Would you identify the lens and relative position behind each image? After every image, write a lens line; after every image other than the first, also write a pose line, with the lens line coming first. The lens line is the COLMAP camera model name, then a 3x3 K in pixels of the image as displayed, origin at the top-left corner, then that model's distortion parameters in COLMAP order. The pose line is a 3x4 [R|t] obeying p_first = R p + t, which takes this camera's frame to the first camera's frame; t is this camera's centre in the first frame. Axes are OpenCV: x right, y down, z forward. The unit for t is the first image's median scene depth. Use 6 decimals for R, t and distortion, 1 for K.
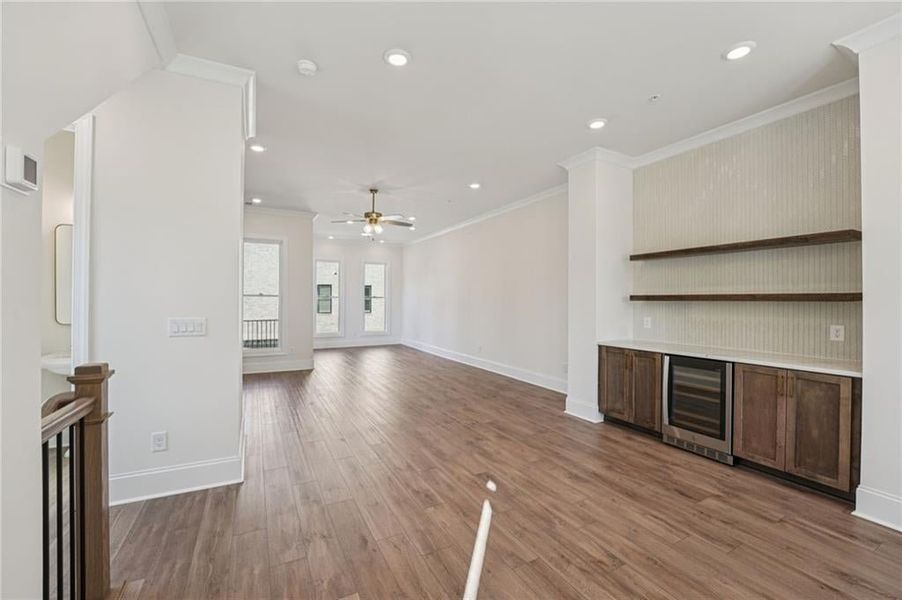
lens RADIAL K [[387.6, 0, 448.4], [0, 387.6, 304.9], [0, 0, 1]] dist [-0.001244, 0.000813]
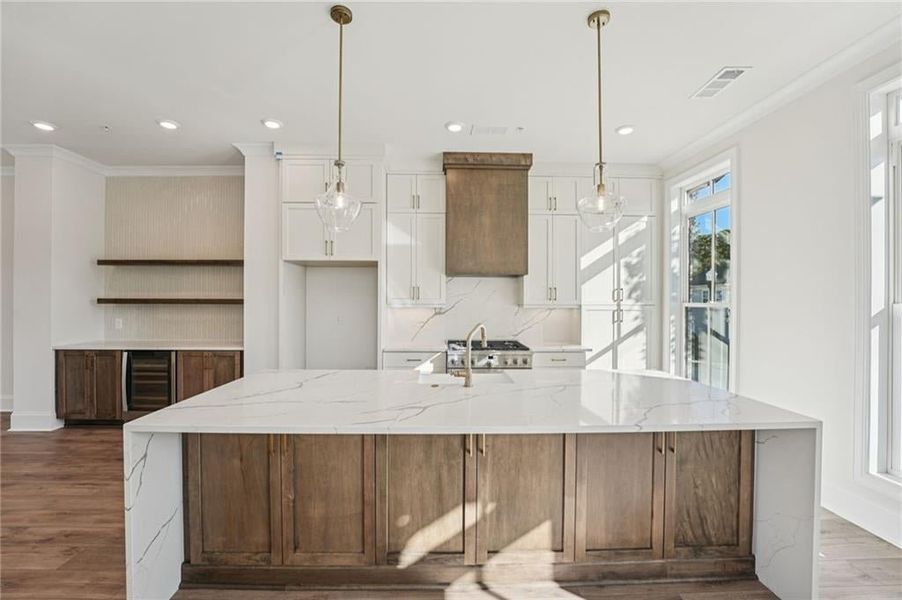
lens RADIAL K [[387.6, 0, 448.4], [0, 387.6, 304.9], [0, 0, 1]] dist [-0.001244, 0.000813]
pose [[0.488788, -0.012482, 0.872313, 0.029864], [0.010104, 0.999912, 0.008646, -0.008696], [-0.872344, 0.004588, 0.488871, -0.407184]]
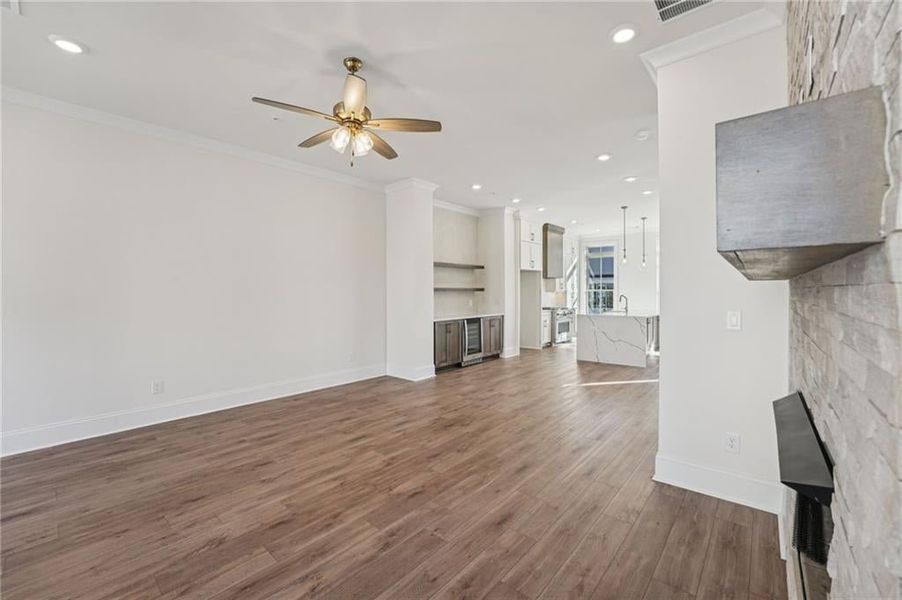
lens RADIAL K [[368.8, 0, 448.9], [0, 368.8, 297.0], [0, 0, 1]] dist [-0.000884, 0.000223]
pose [[-0.369156, -0.013598, 0.929268, -1.107058], [0.014703, 0.999682, 0.020469, -0.020507], [-0.929251, 0.021219, -0.368839, 1.766278]]
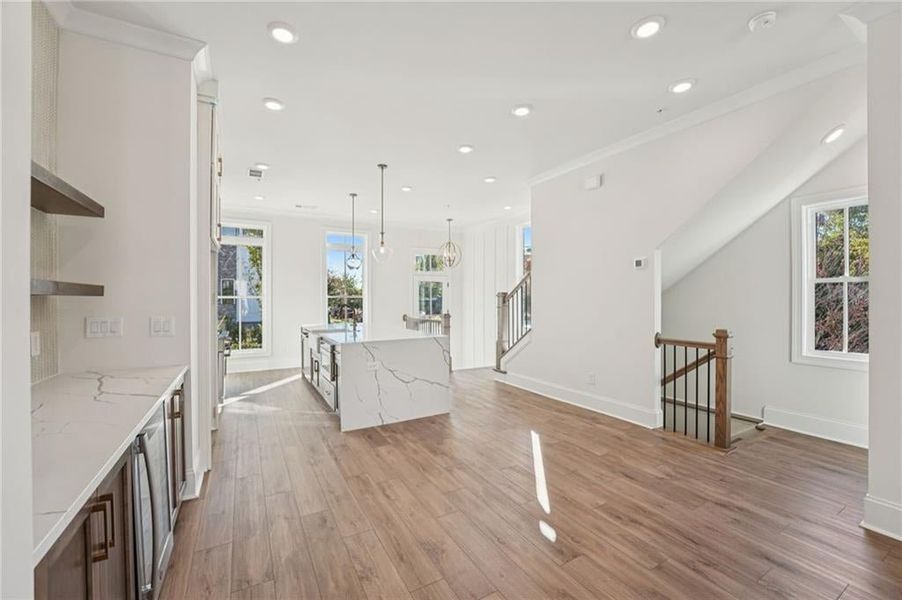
lens RADIAL K [[368.8, 0, 448.9], [0, 368.8, 297.0], [0, 0, 1]] dist [-0.000884, 0.000223]
pose [[-0.999712, -0.006992, -0.022976, 0.271457], [-0.007126, 0.999958, 0.005770, -0.010107], [0.022935, 0.005932, -0.999719, 1.399977]]
